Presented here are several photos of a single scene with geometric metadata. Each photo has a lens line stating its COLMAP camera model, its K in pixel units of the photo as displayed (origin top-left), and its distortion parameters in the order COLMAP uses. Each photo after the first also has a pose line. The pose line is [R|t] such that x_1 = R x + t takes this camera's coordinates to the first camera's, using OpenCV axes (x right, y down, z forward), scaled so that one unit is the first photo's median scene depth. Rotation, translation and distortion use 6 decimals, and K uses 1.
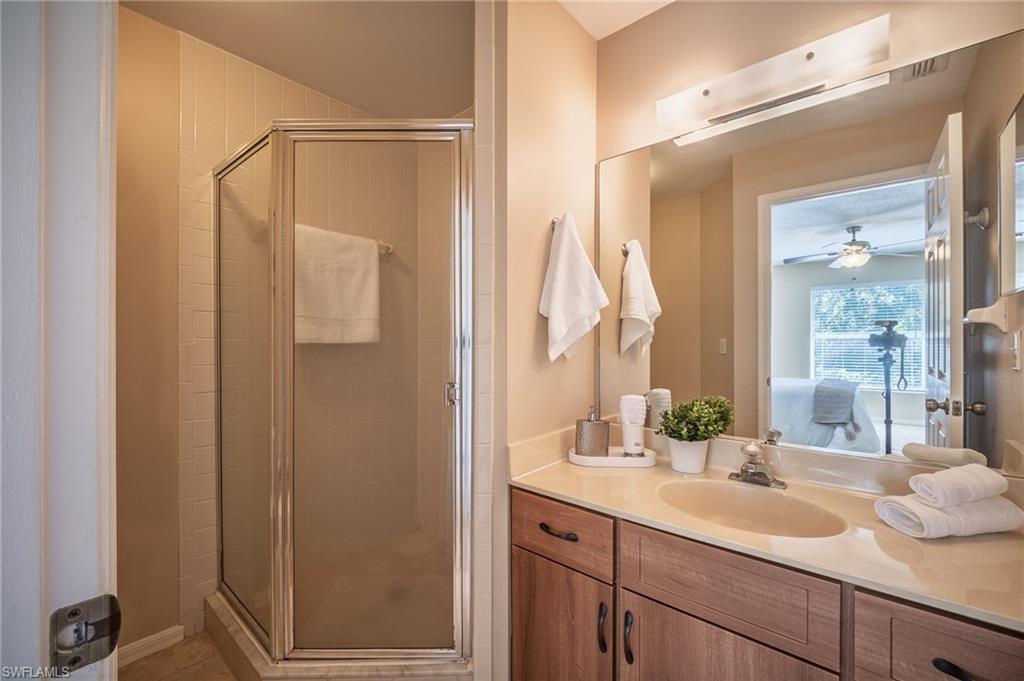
lens RADIAL K [[422.8, 0, 514.3], [0, 422.8, 342.2], [0, 0, 1]] dist [0.001337, -0.005585]
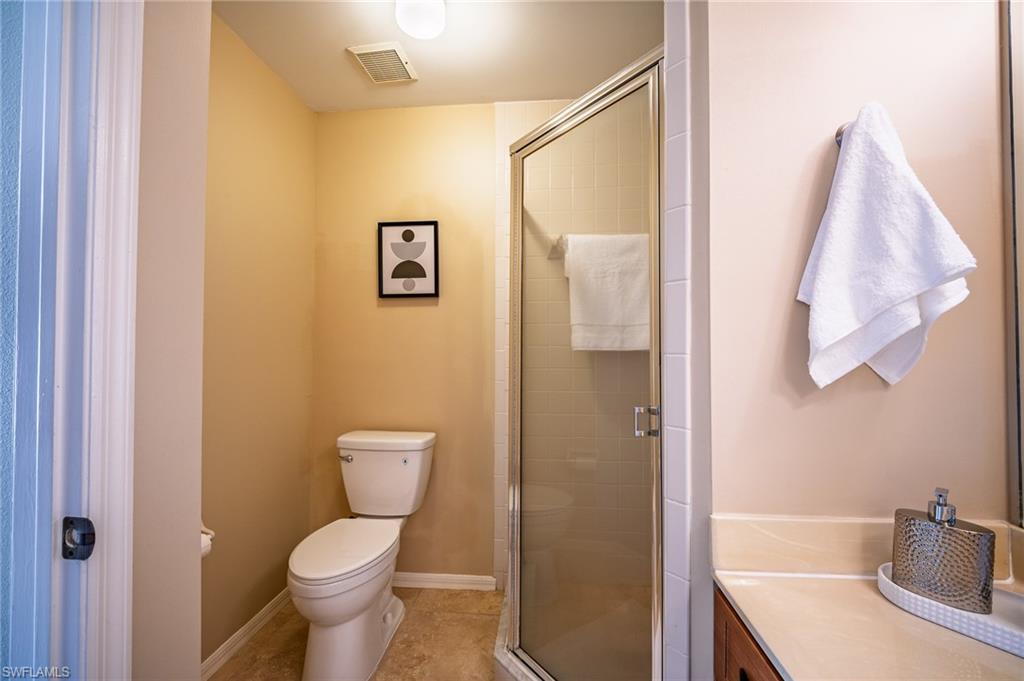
lens RADIAL K [[422.8, 0, 514.3], [0, 422.8, 342.2], [0, 0, 1]] dist [0.001337, -0.005585]
pose [[0.581465, -0.011208, -0.813494, 0.289882], [-0.003484, 0.999862, -0.016266, -0.001316], [0.813564, 0.012292, 0.581345, 0.346623]]
